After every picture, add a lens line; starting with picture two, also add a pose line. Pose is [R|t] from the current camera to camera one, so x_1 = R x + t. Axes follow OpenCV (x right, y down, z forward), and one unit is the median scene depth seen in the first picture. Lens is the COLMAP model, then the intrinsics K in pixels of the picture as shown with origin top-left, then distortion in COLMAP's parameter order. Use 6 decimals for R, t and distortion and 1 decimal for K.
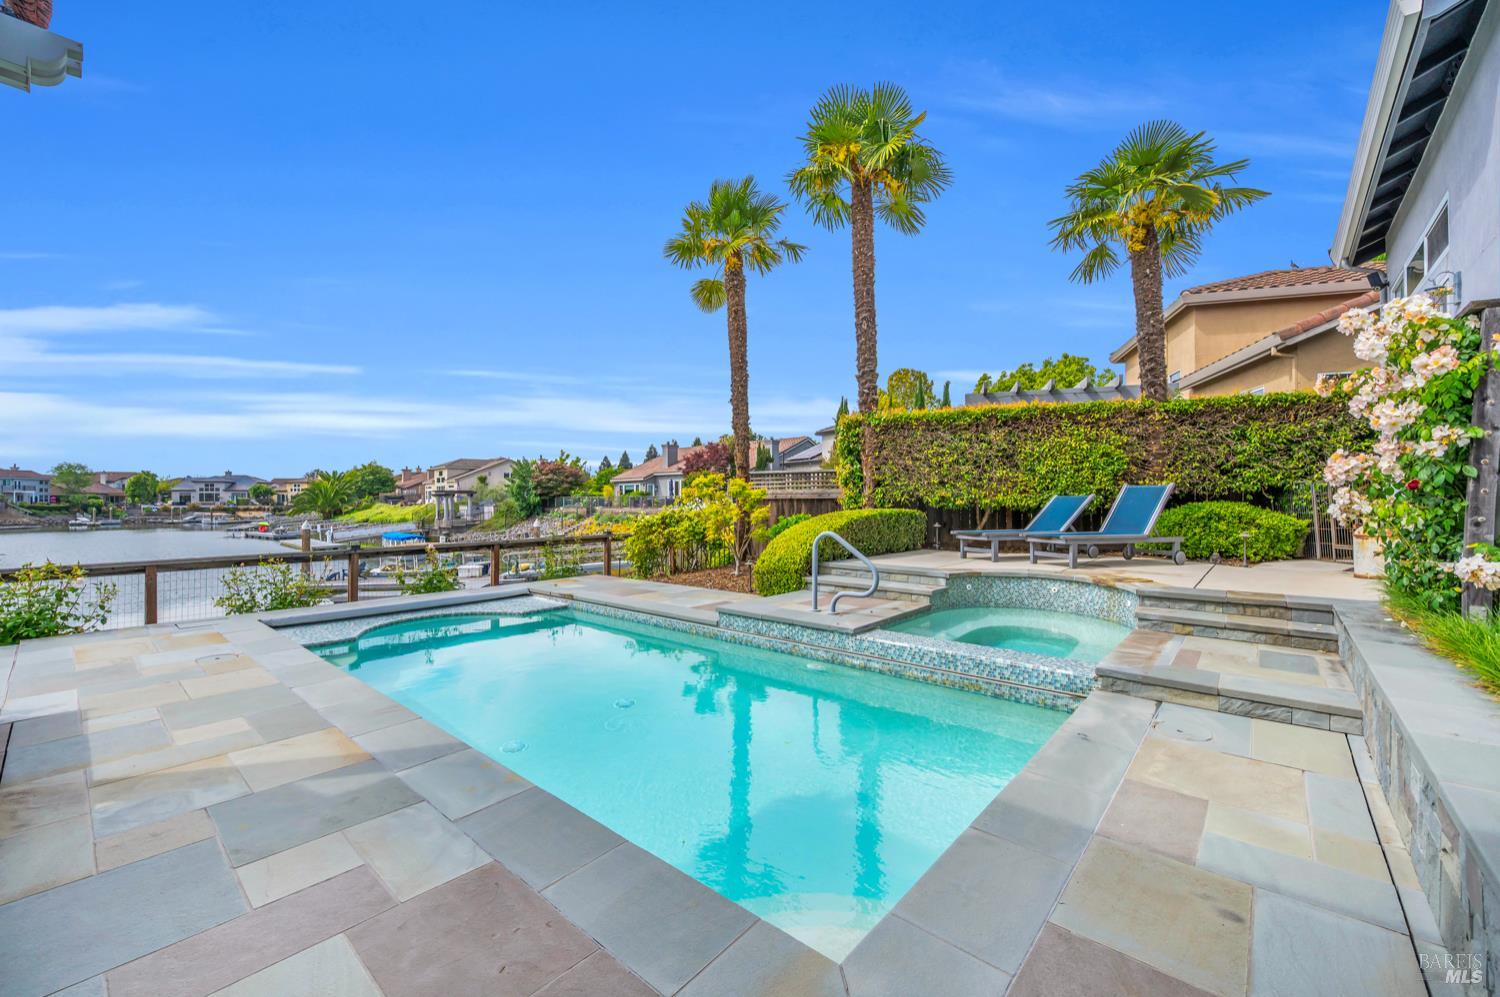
lens RADIAL K [[599.2, 0, 758.1], [0, 599.2, 494.1], [0, 0, 1]] dist [0.000336, 0.000247]
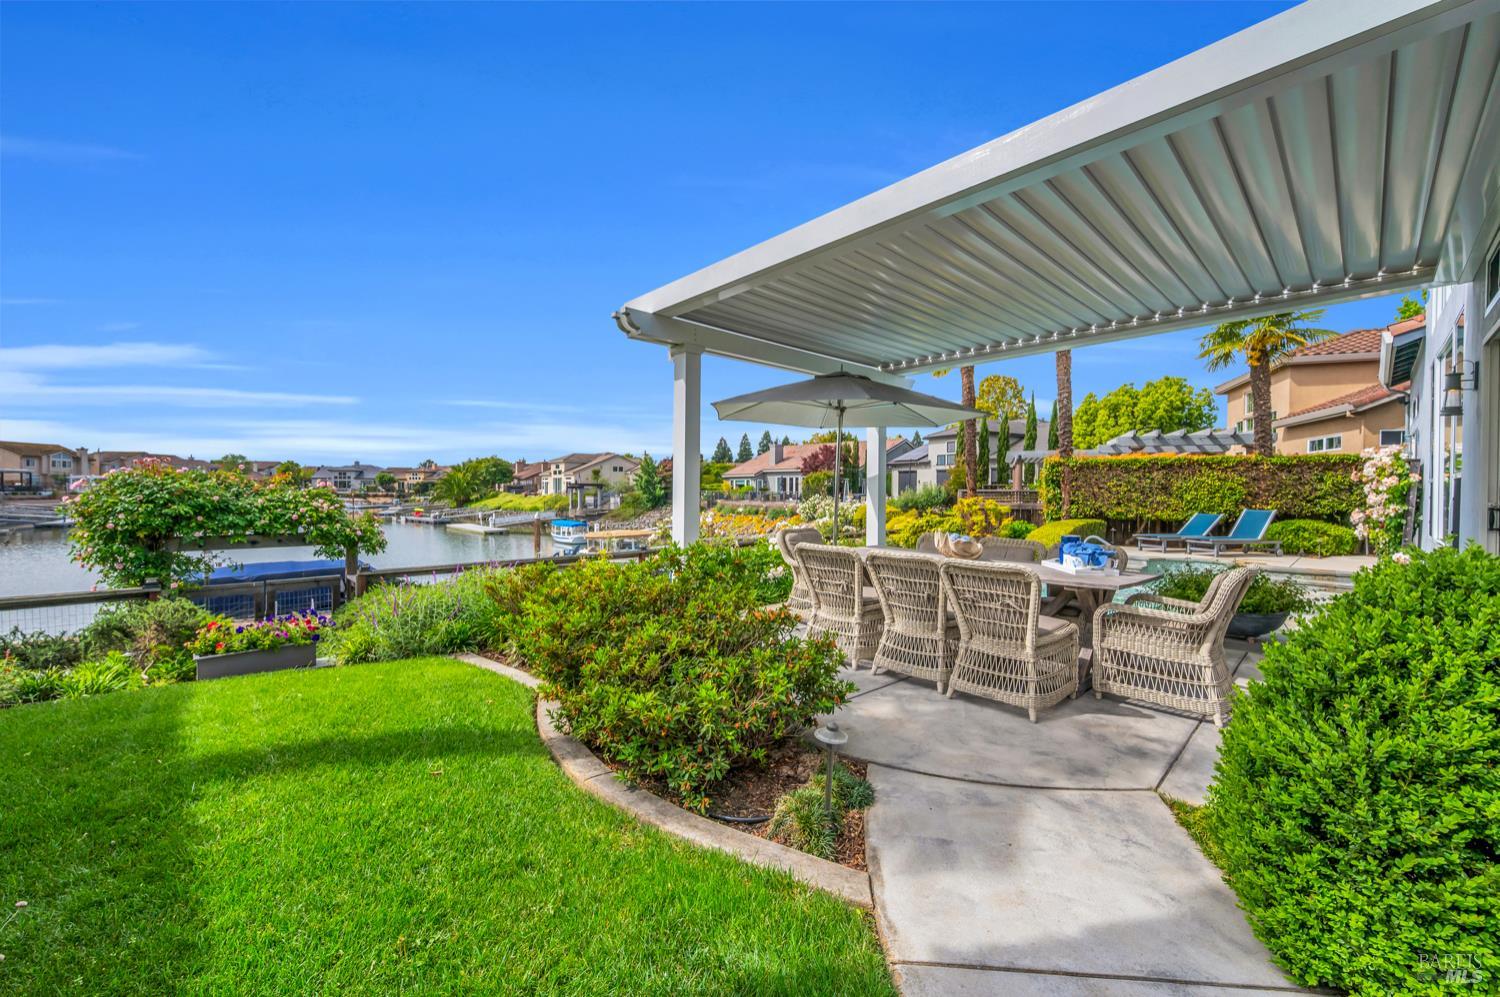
lens RADIAL K [[599.2, 0, 756.5], [0, 599.2, 494.4], [0, 0, 1]] dist [0.000336, 0.000247]
pose [[0.996071, 0.010875, -0.087888, -0.498499], [-0.009193, 0.999767, 0.019515, -0.062842], [0.088080, -0.018631, 0.995939, -0.654924]]
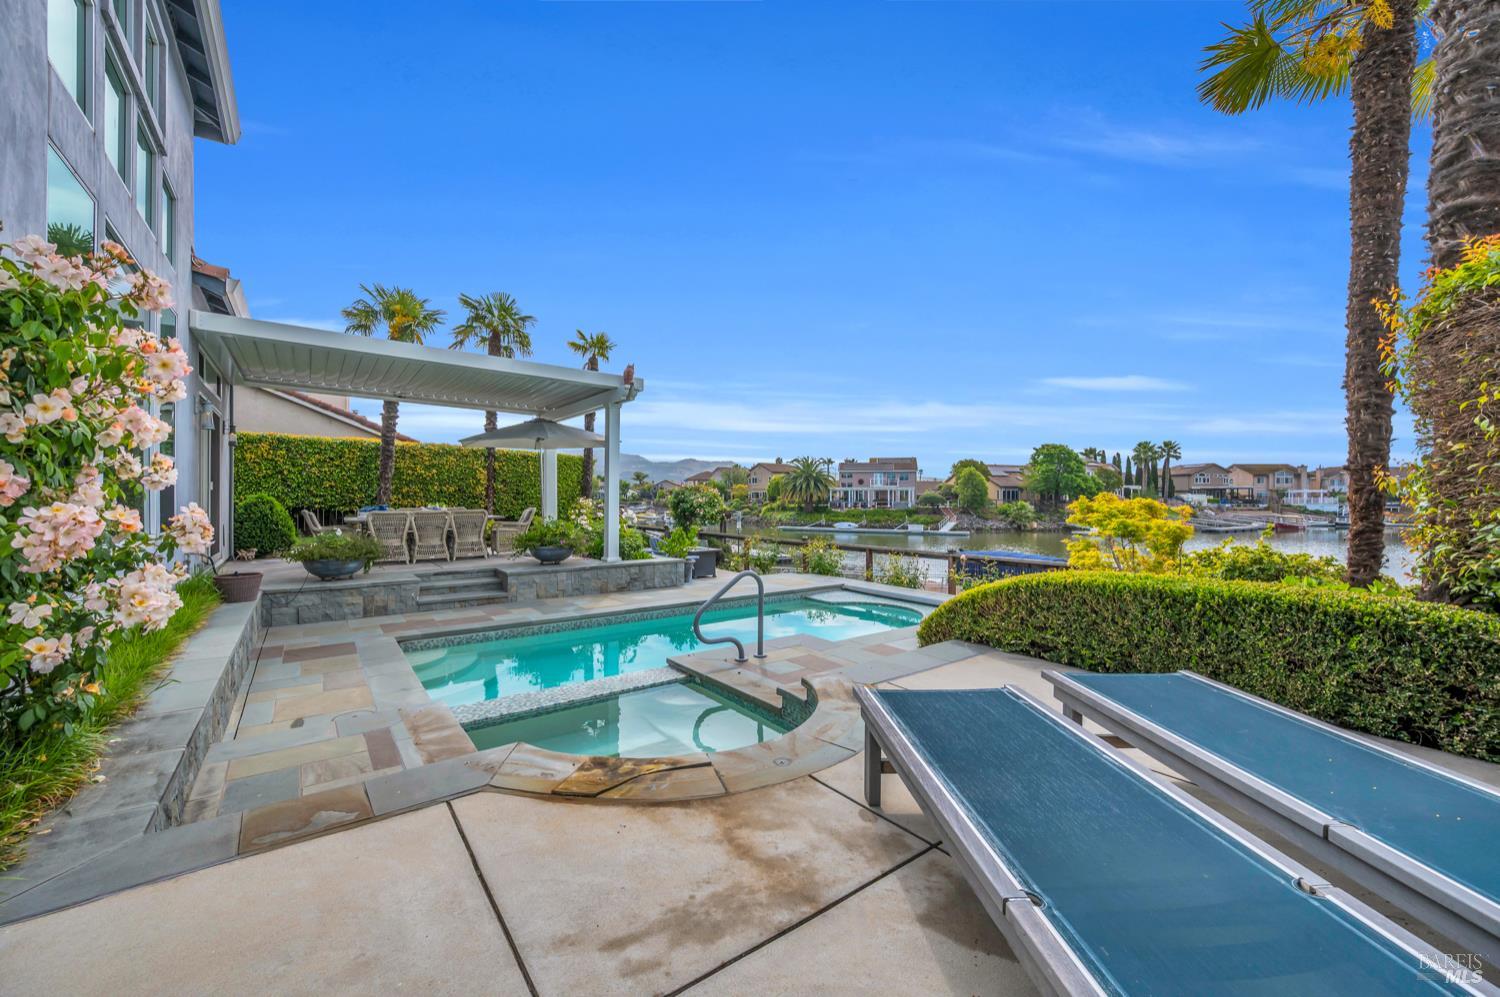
lens RADIAL K [[599.2, 0, 742.5], [0, 599.2, 504.3], [0, 0, 1]] dist [0.000336, 0.000247]
pose [[-0.226965, 0.012487, -0.973823, 0.609676], [0.007965, 0.999908, 0.010965, -0.020222], [0.973870, -0.005267, -0.227043, 0.747018]]
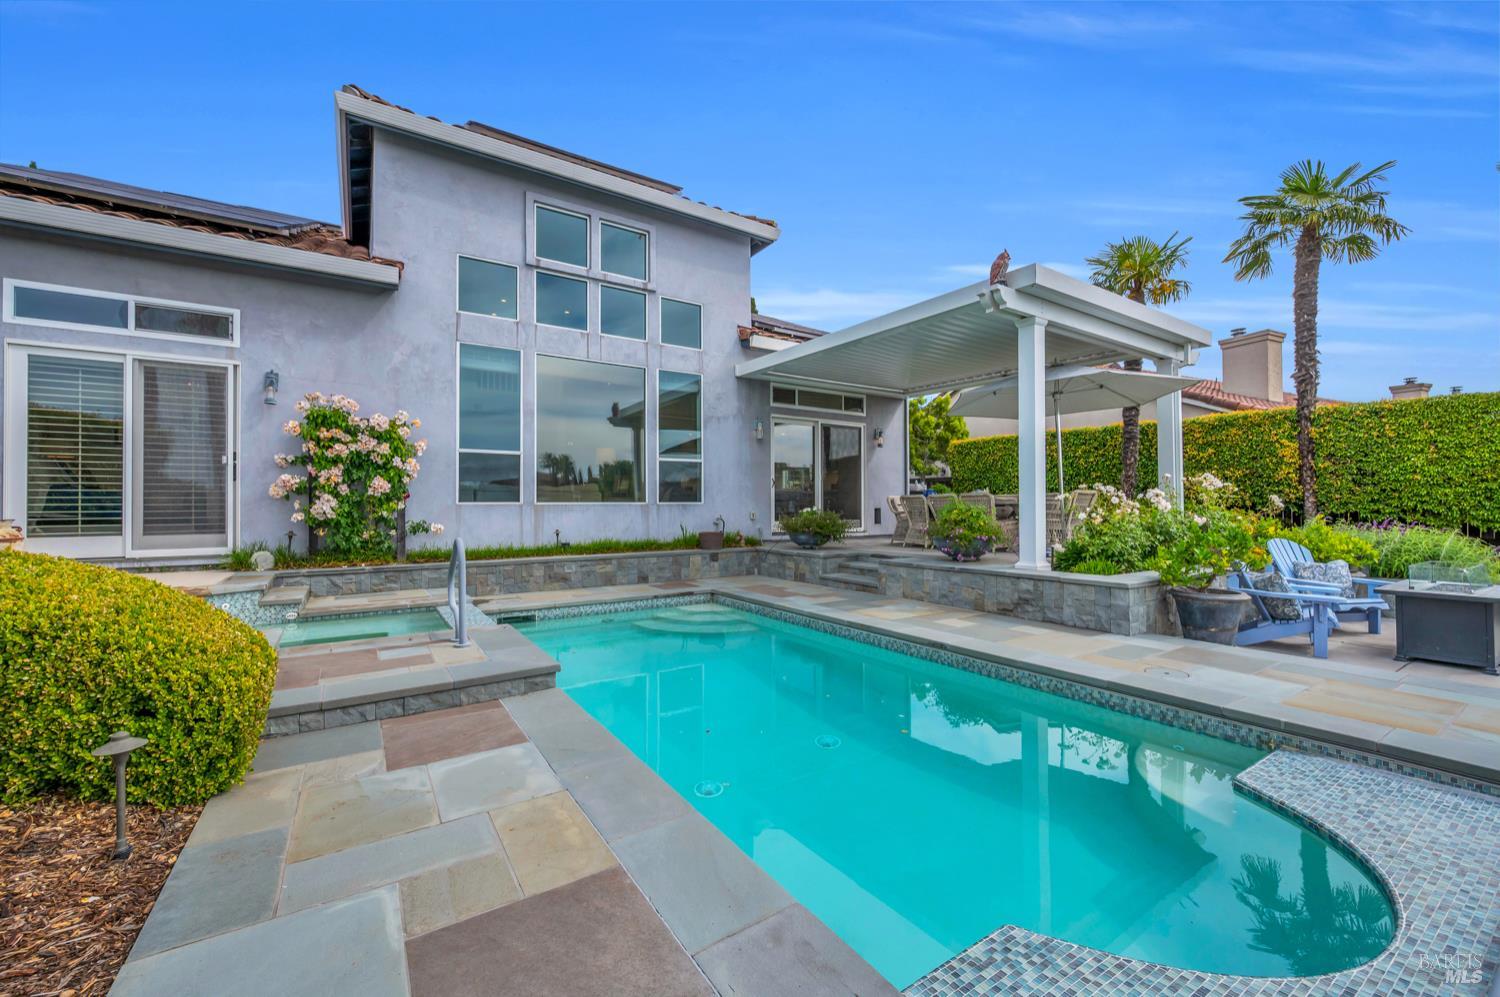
lens RADIAL K [[599.2, 0, 756.6], [0, 599.2, 496.9], [0, 0, 1]] dist [0.000336, 0.000247]
pose [[-0.962787, 0.008970, 0.270113, -0.298948], [0.002275, 0.999683, -0.025088, 0.028556], [-0.270253, -0.023539, -0.962502, 1.021797]]
